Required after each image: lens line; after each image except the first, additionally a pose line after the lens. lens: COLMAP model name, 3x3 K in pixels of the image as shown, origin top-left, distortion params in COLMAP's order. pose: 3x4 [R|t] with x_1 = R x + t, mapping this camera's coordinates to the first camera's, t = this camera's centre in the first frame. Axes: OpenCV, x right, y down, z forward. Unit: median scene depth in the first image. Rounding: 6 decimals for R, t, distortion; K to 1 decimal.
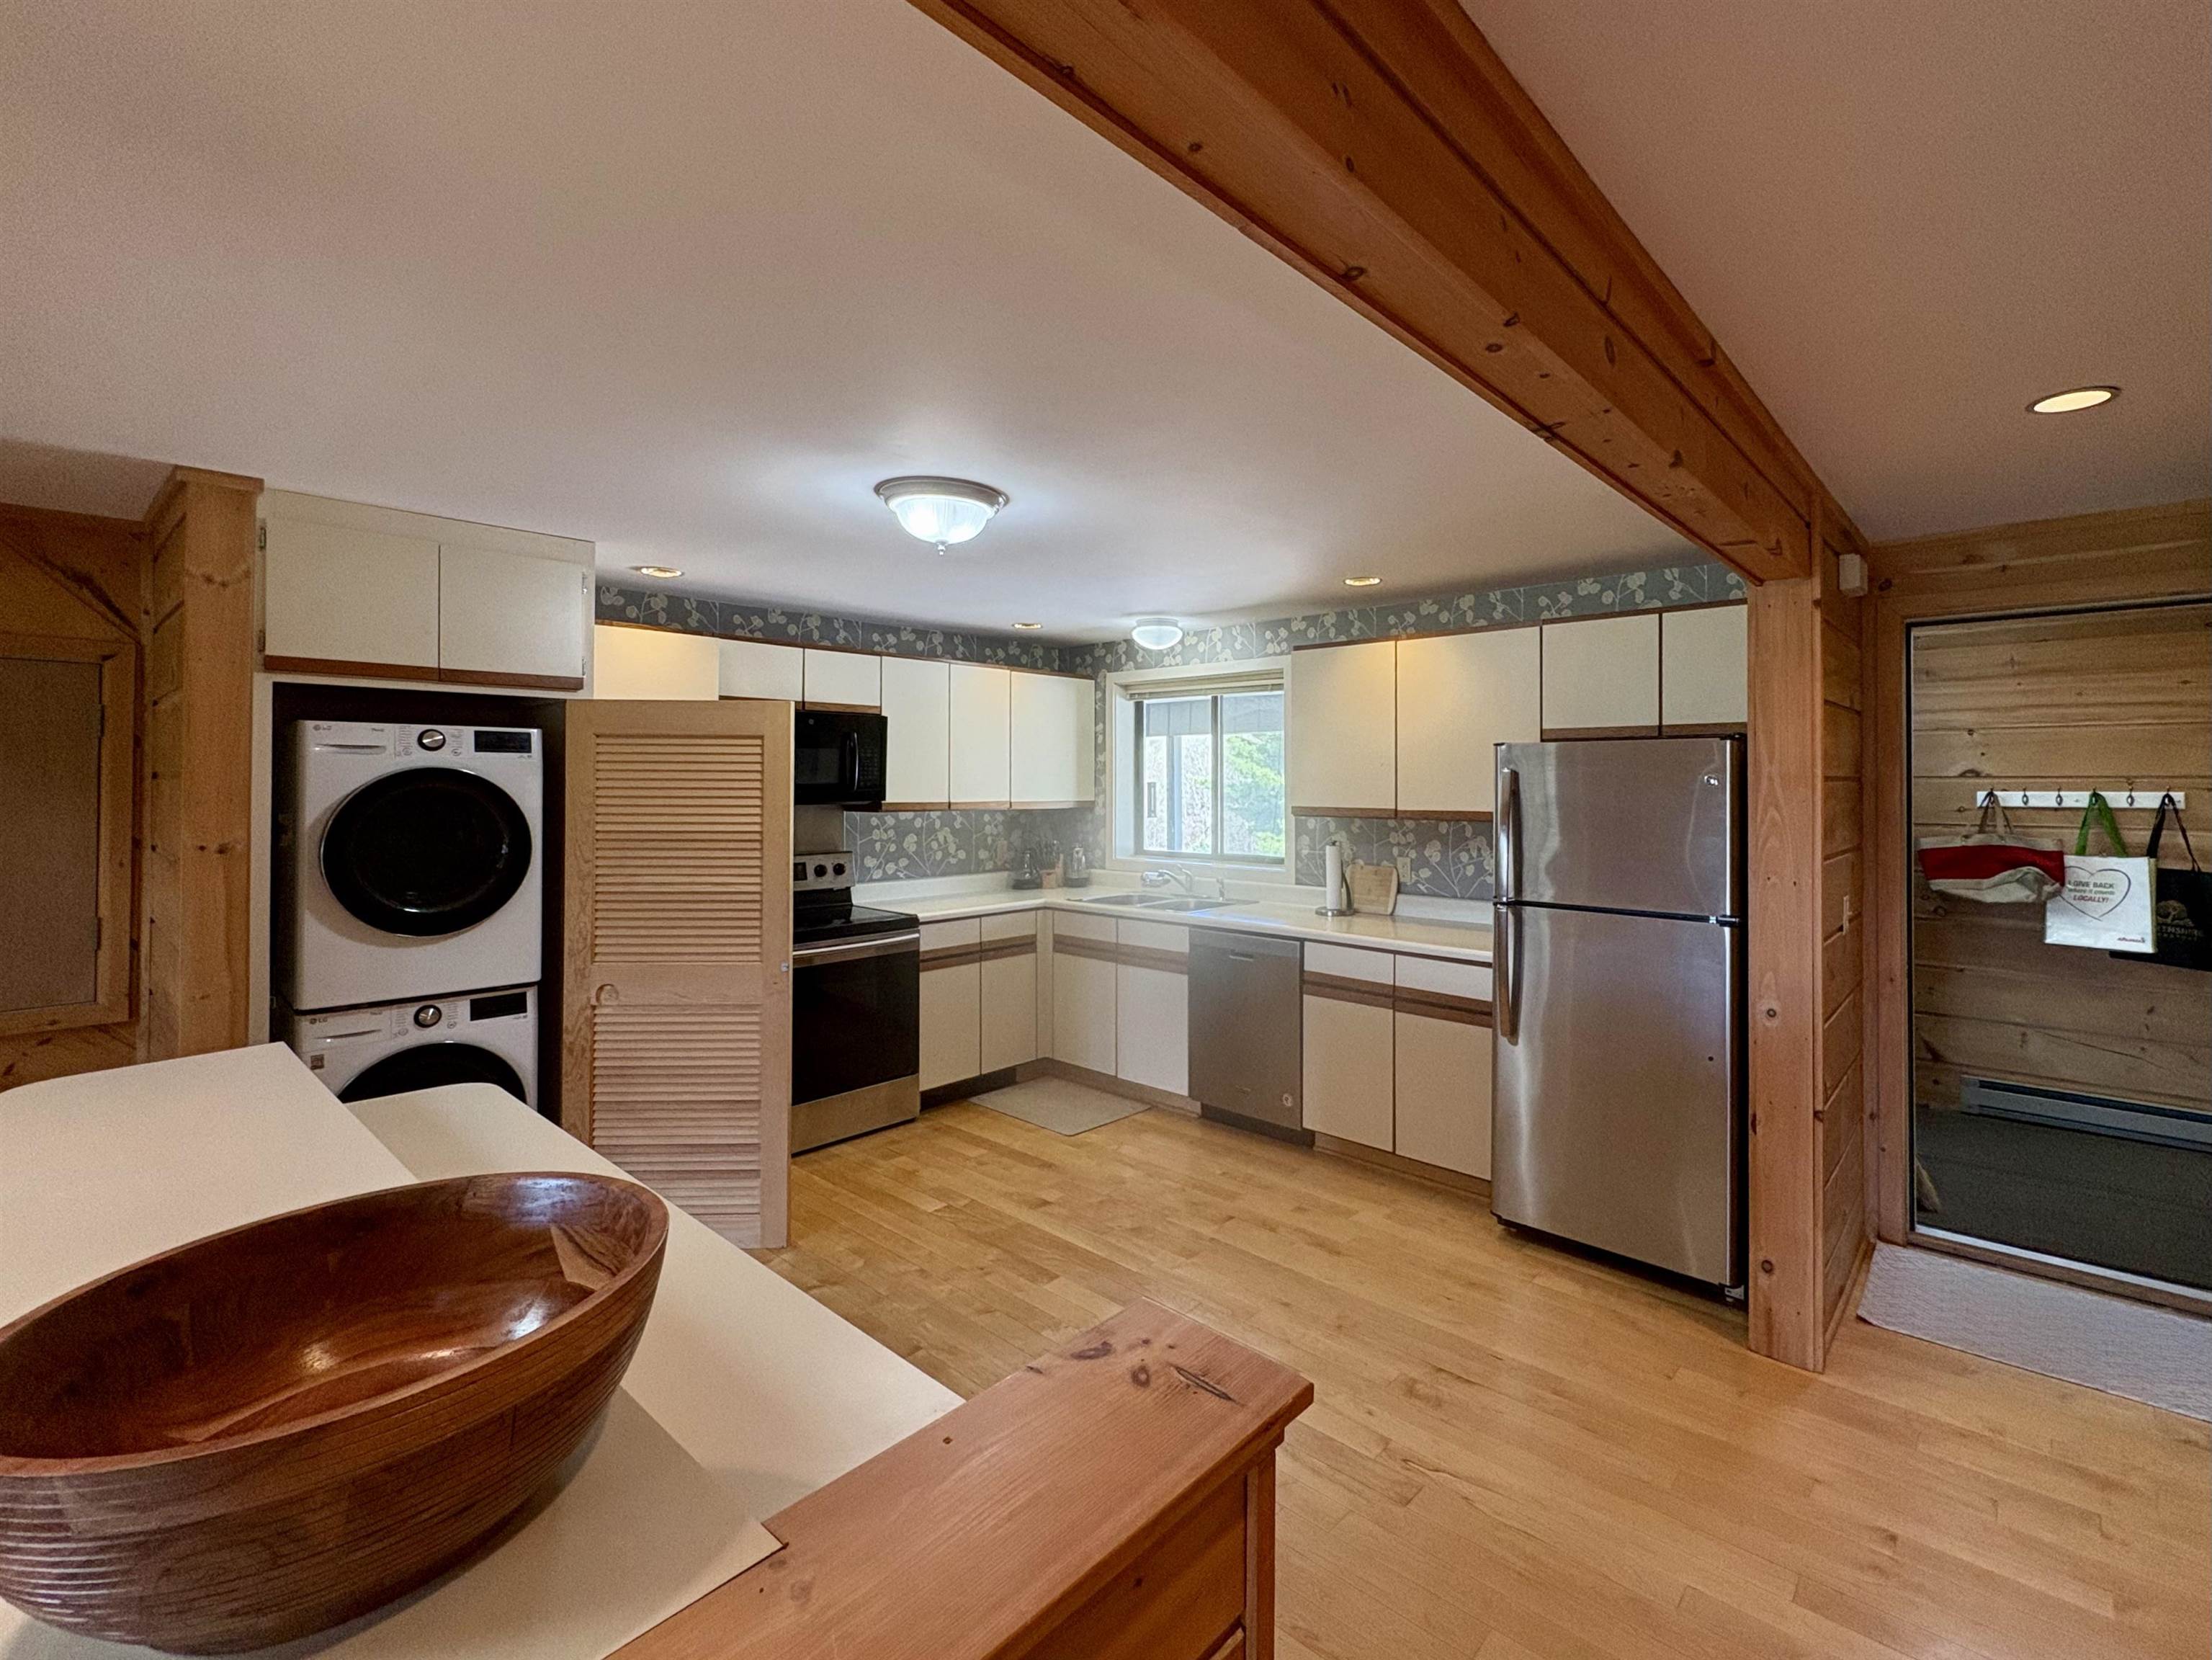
lens RADIAL K [[989.8, 0, 1186.5], [0, 989.8, 782.6], [0, 0, 1]] dist [0.002166, -0.000326]
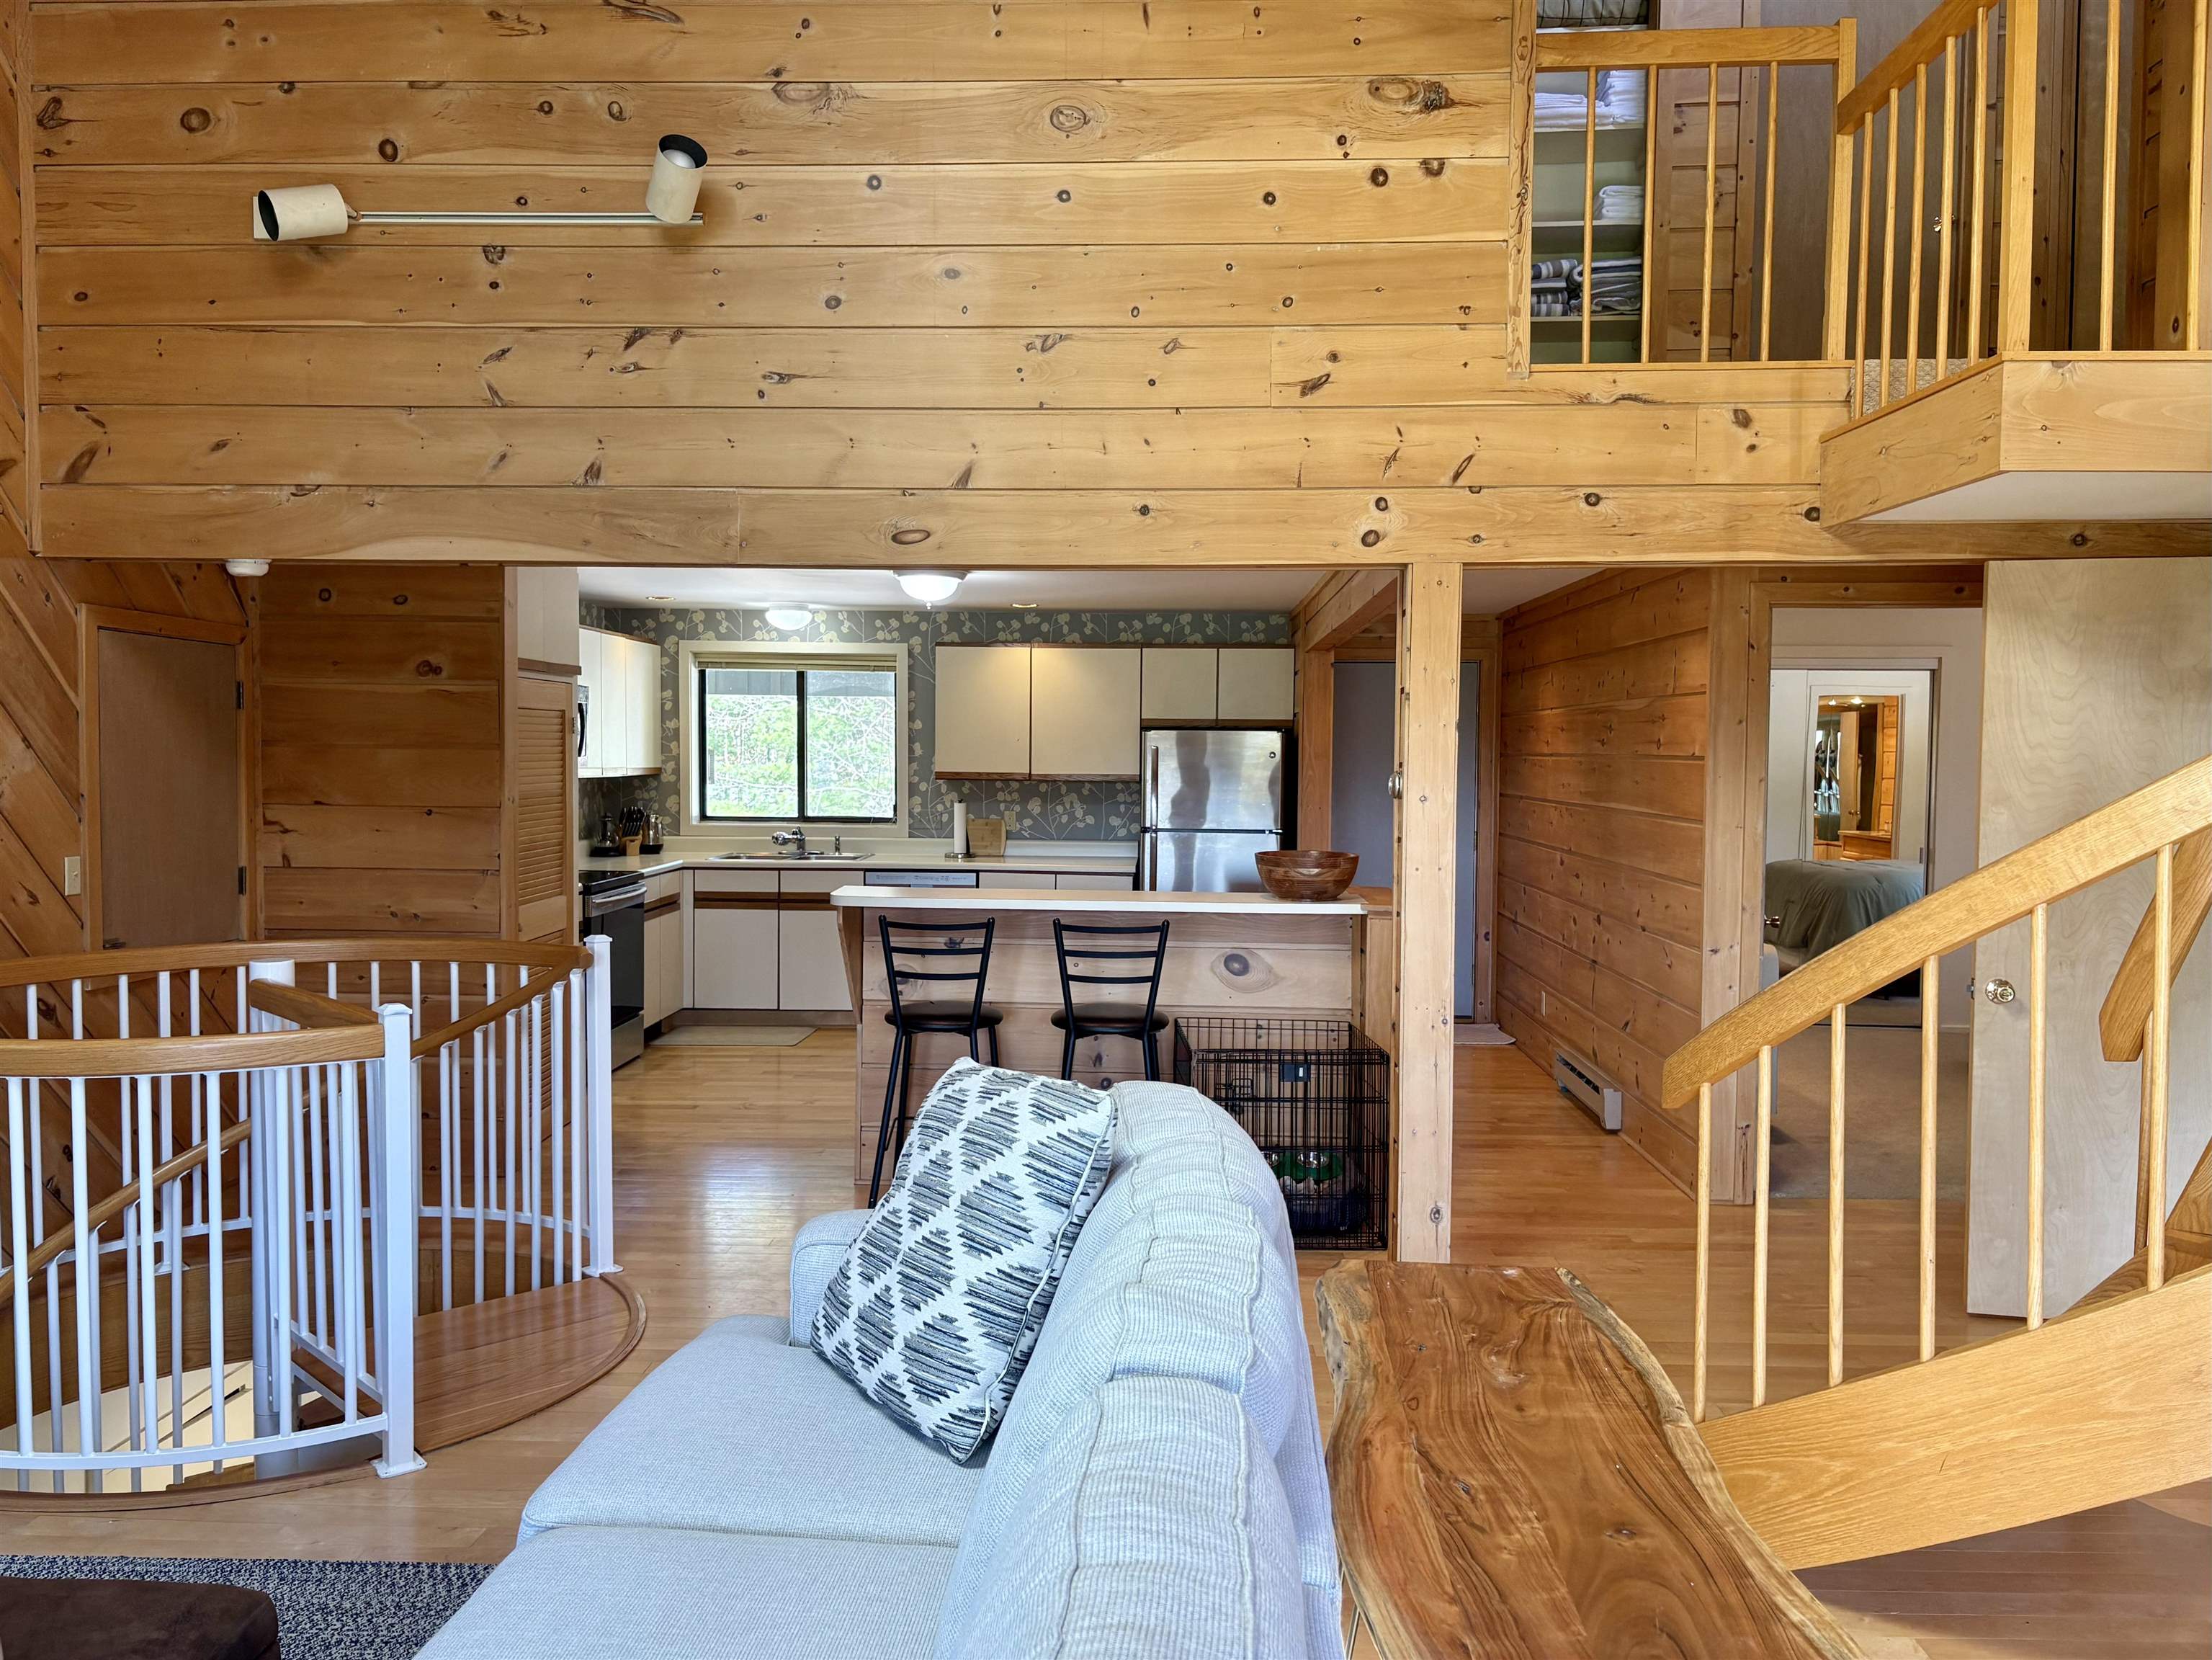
lens RADIAL K [[1676.4, 0, 1108.2], [0, 1676.4, 824.0], [0, 0, 1]] dist [-0.001946, -0.000422]
pose [[0.779799, -0.019312, 0.625732, -1.143185], [-0.011231, 0.998932, 0.044827, -0.007617], [-0.625929, -0.041984, 0.778749, -0.853298]]
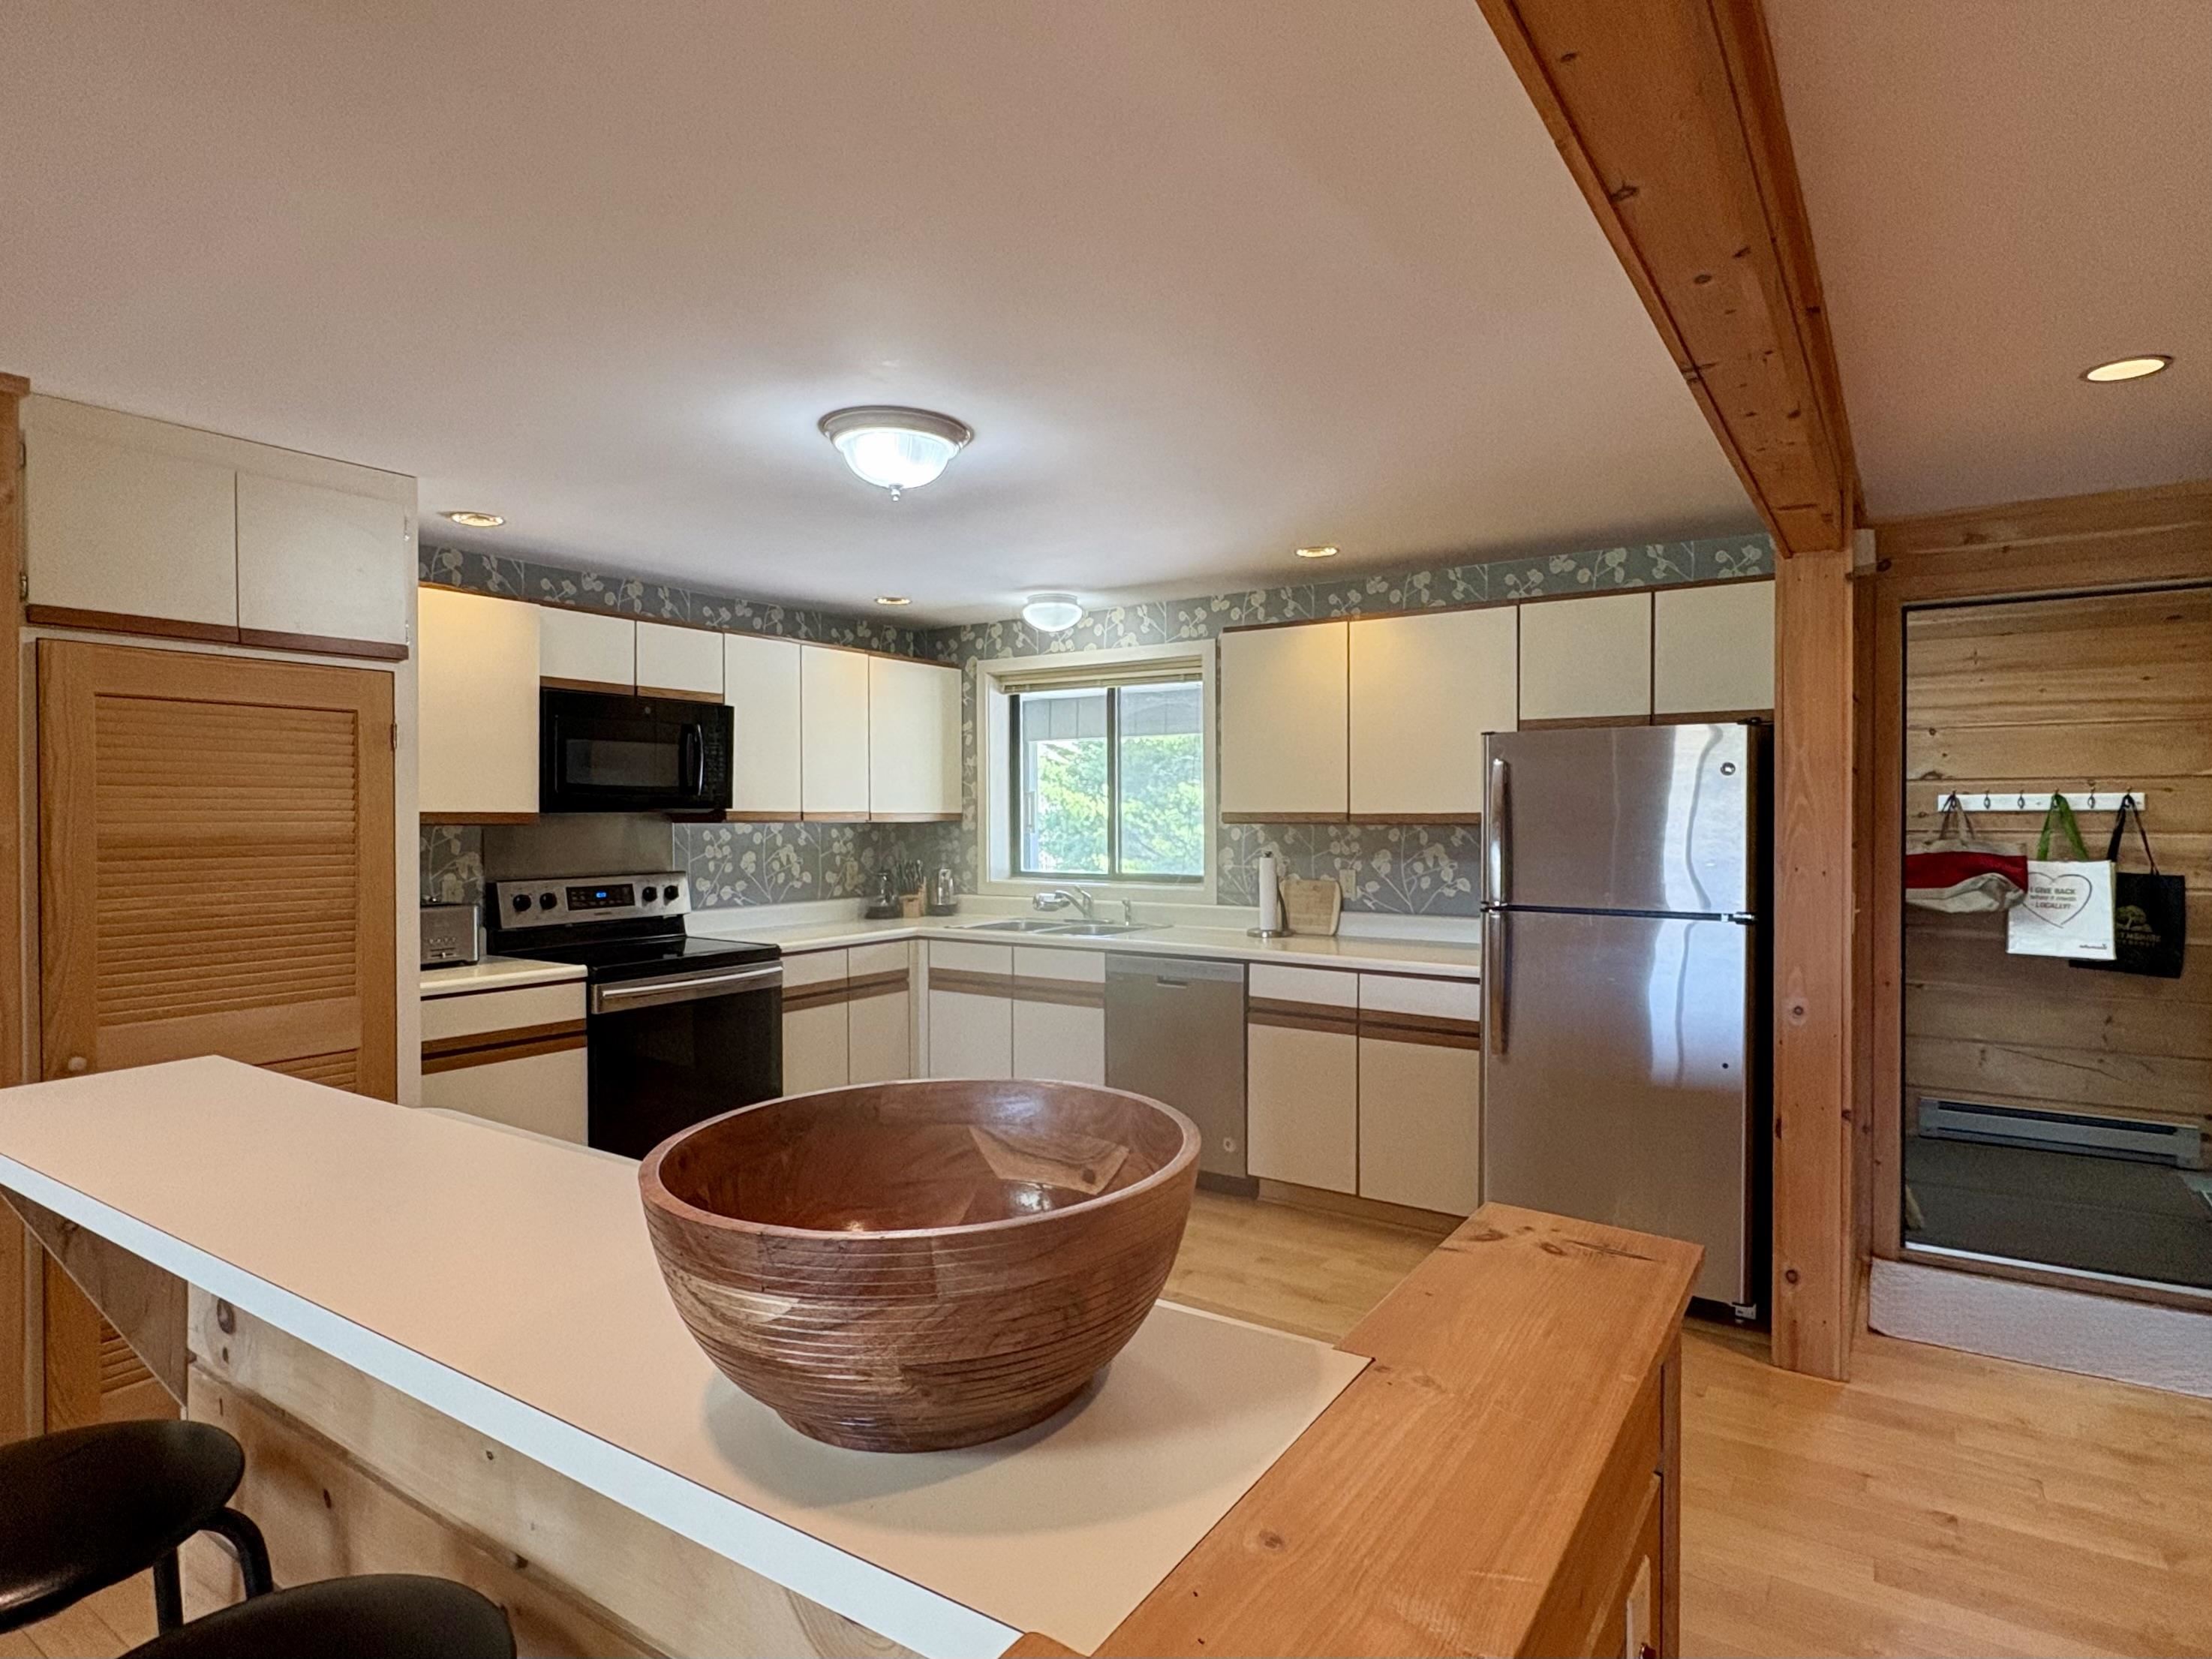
lens RADIAL K [[1198.6, 0, 1113.2], [0, 1198.6, 836.4], [0, 0, 1]] dist [0.003367, -0.000495]
pose [[0.992787, -0.004928, 0.119792, -0.125796], [0.002612, 0.999807, 0.019478, 0.026651], [-0.119865, -0.019025, 0.992608, -0.036818]]
